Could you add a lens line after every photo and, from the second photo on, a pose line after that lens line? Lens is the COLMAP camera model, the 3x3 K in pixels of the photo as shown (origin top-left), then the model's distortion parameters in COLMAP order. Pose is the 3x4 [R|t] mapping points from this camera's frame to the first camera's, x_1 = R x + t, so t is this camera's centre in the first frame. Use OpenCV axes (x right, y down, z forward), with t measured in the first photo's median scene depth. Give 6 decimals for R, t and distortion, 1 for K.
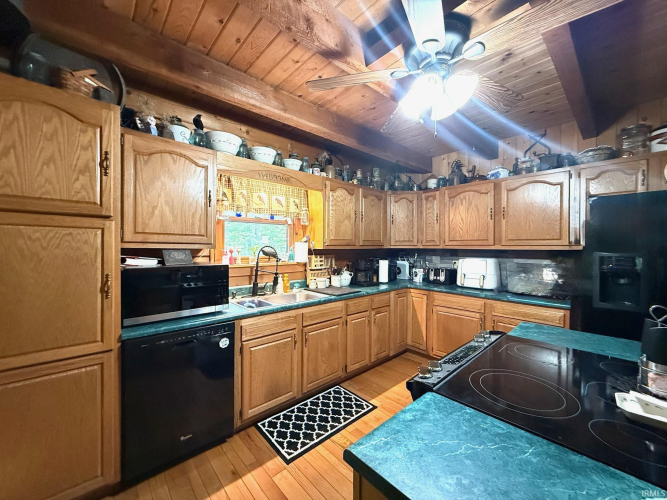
lens RADIAL K [[265.9, 0, 327.0], [0, 265.9, 248.6], [0, 0, 1]] dist [-0.000966, -0.000274]
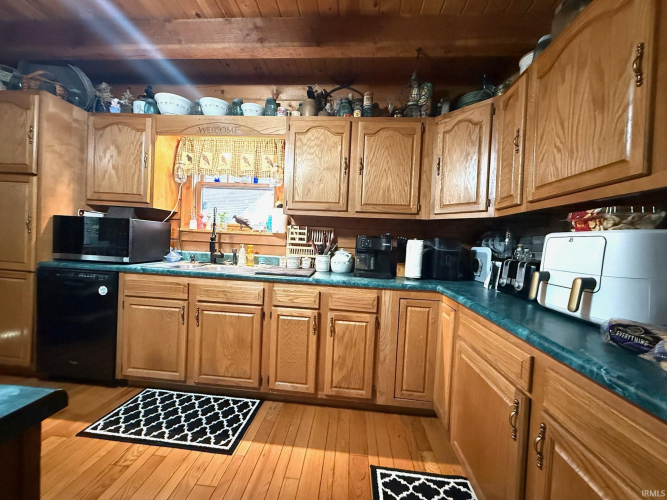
lens RADIAL K [[265.9, 0, 332.7], [0, 265.9, 248.1], [0, 0, 1]] dist [-0.000966, -0.000274]
pose [[0.688827, 0.050257, -0.723182, 0.693418], [-0.054648, 0.998355, 0.017329, 0.084521], [0.722863, 0.027584, 0.690441, 0.654905]]
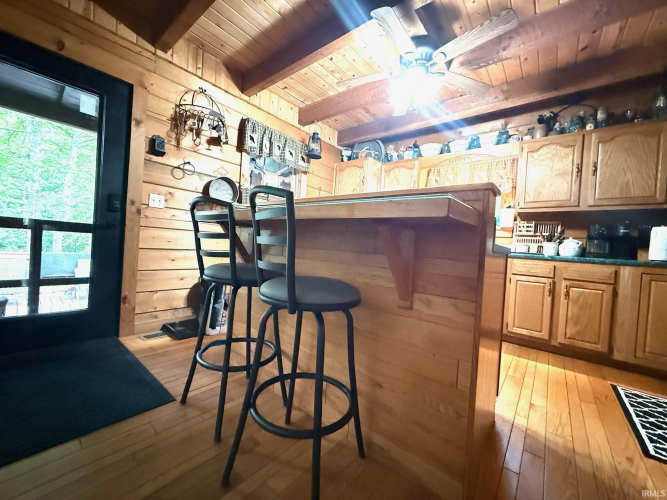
lens RADIAL K [[265.9, 0, 330.7], [0, 265.9, 248.5], [0, 0, 1]] dist [-0.000966, -0.000274]
pose [[0.140433, 0.026442, -0.989737, 1.002645], [-0.066887, 0.997613, 0.017162, 0.190252], [0.987828, 0.063790, 0.141867, 0.179664]]
